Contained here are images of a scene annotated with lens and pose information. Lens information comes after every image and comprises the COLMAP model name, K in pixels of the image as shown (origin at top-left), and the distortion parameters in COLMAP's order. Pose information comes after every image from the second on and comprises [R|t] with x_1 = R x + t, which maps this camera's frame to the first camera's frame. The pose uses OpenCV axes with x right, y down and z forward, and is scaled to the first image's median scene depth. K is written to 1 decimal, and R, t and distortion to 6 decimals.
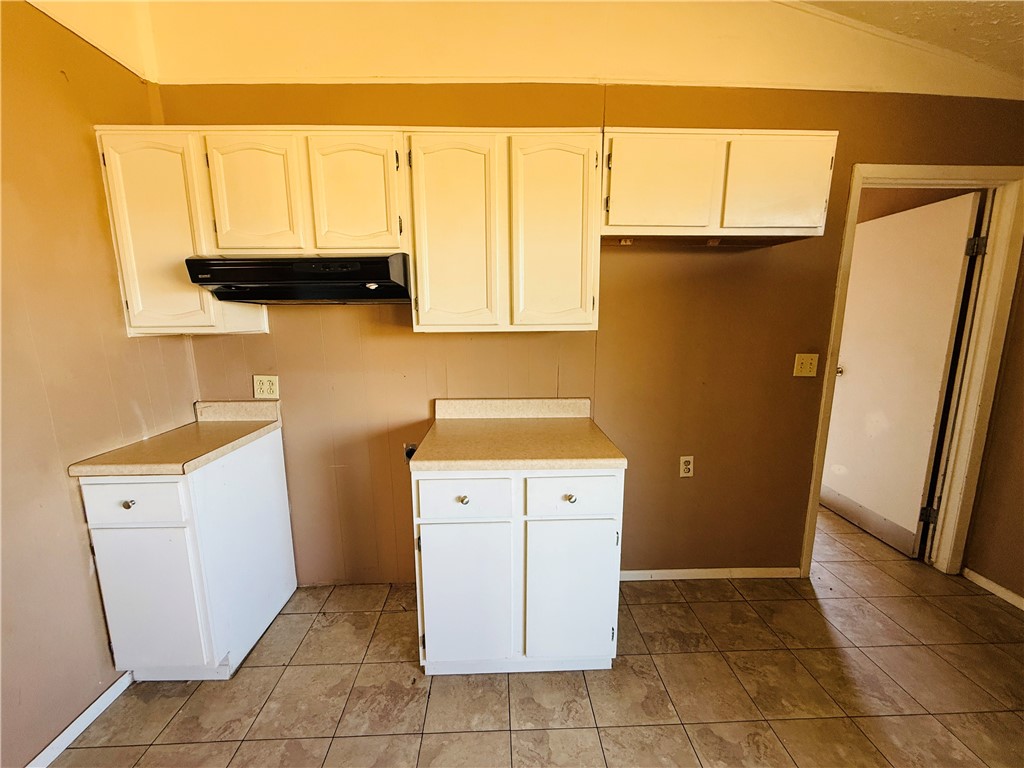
lens RADIAL K [[408.2, 0, 515.2], [0, 408.2, 385.7], [0, 0, 1]] dist [0.002257, -0.000326]
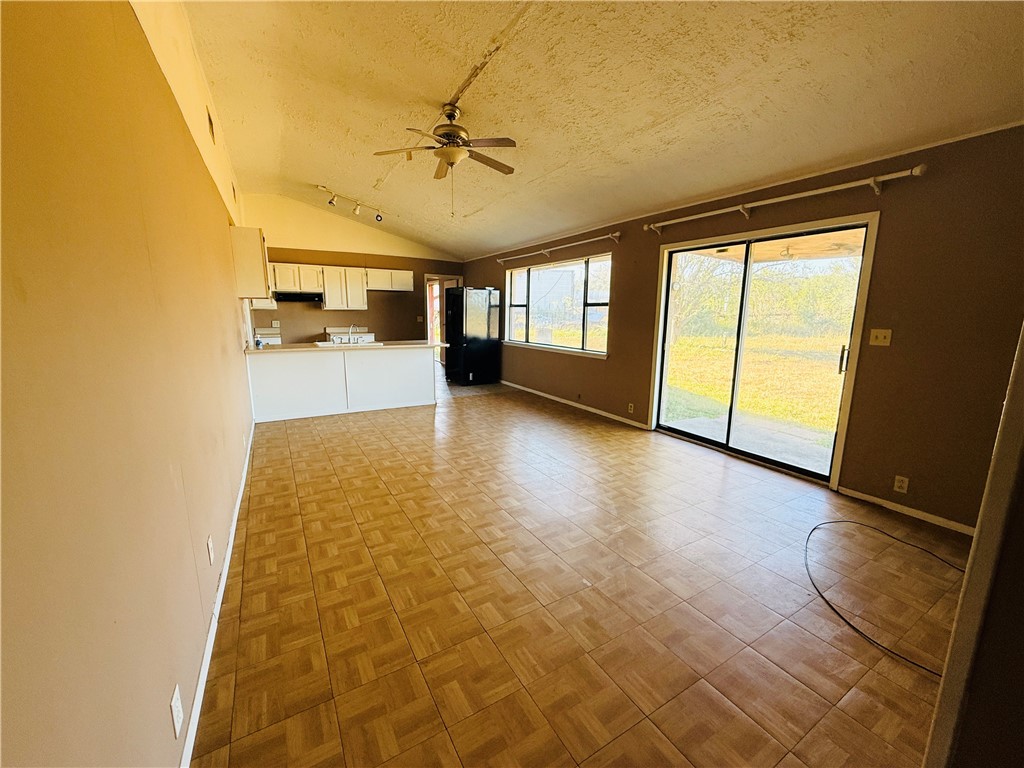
lens RADIAL K [[408.2, 0, 504.9], [0, 408.2, 382.8], [0, 0, 1]] dist [0.002257, -0.000326]
pose [[0.871584, -0.074565, 0.484543, -0.784454], [0.069830, 0.997170, 0.027843, 0.706879], [-0.485248, 0.009568, 0.874324, -3.997920]]
